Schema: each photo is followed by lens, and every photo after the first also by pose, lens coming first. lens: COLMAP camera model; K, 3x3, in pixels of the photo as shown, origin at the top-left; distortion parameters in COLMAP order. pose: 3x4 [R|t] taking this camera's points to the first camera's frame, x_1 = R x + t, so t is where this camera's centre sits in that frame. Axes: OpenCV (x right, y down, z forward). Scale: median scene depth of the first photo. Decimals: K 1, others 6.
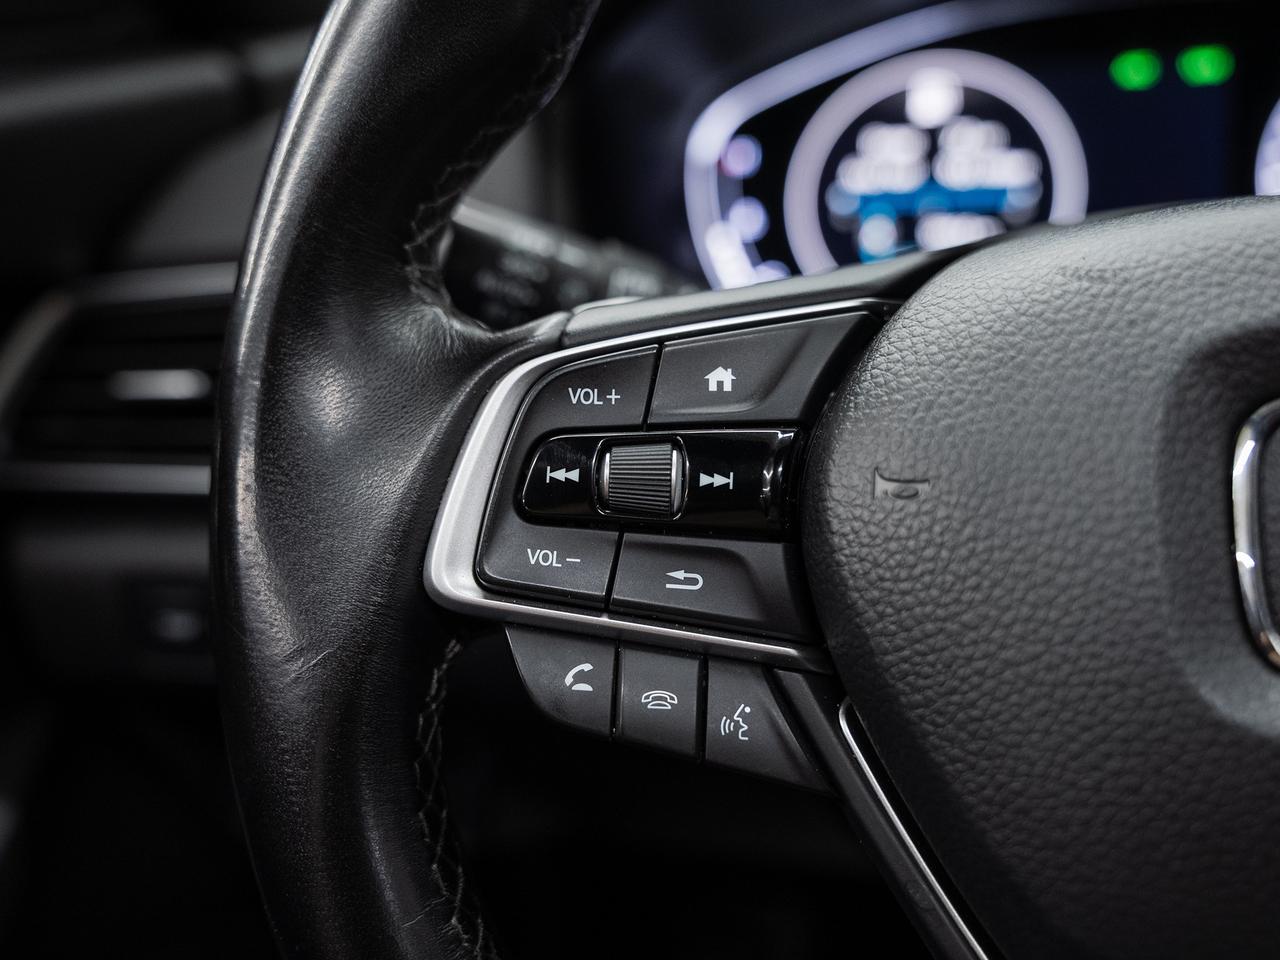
lens RADIAL K [[1215.2, 0, 640.0], [0, 1215.2, 480.0], [0, 0, 1]] dist [-0.071898, -0.003527]
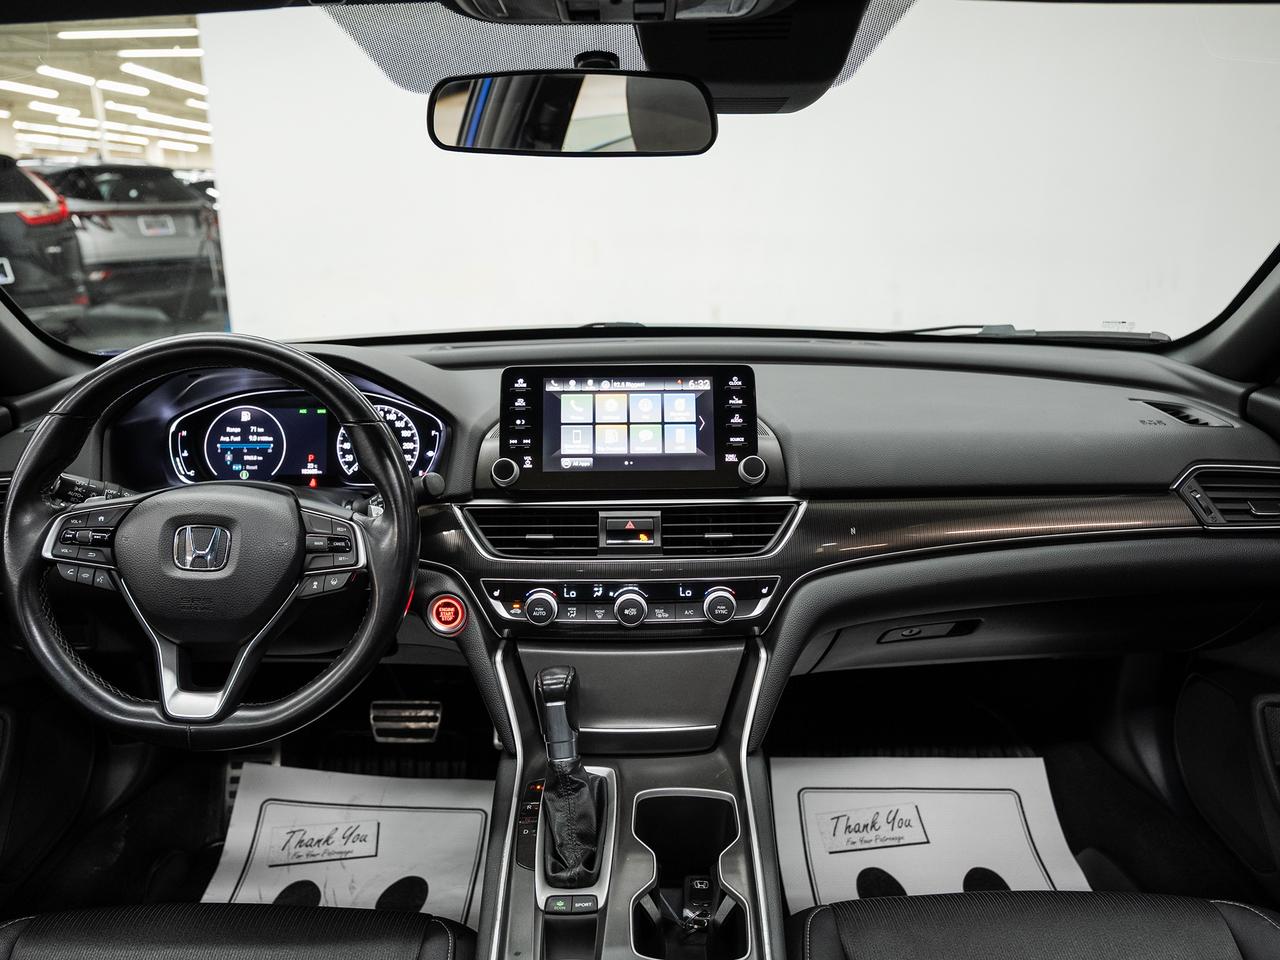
lens RADIAL K [[908.1, 0, 610.6], [0, 908.1, 479.4], [0, 0, 1]] dist [-0.005646, -0.001231]
pose [[0.973528, 0.015991, 0.228007, 1.405551], [-0.010255, 0.999601, -0.026319, -0.178941], [-0.228337, 0.023284, 0.973304, -3.633473]]
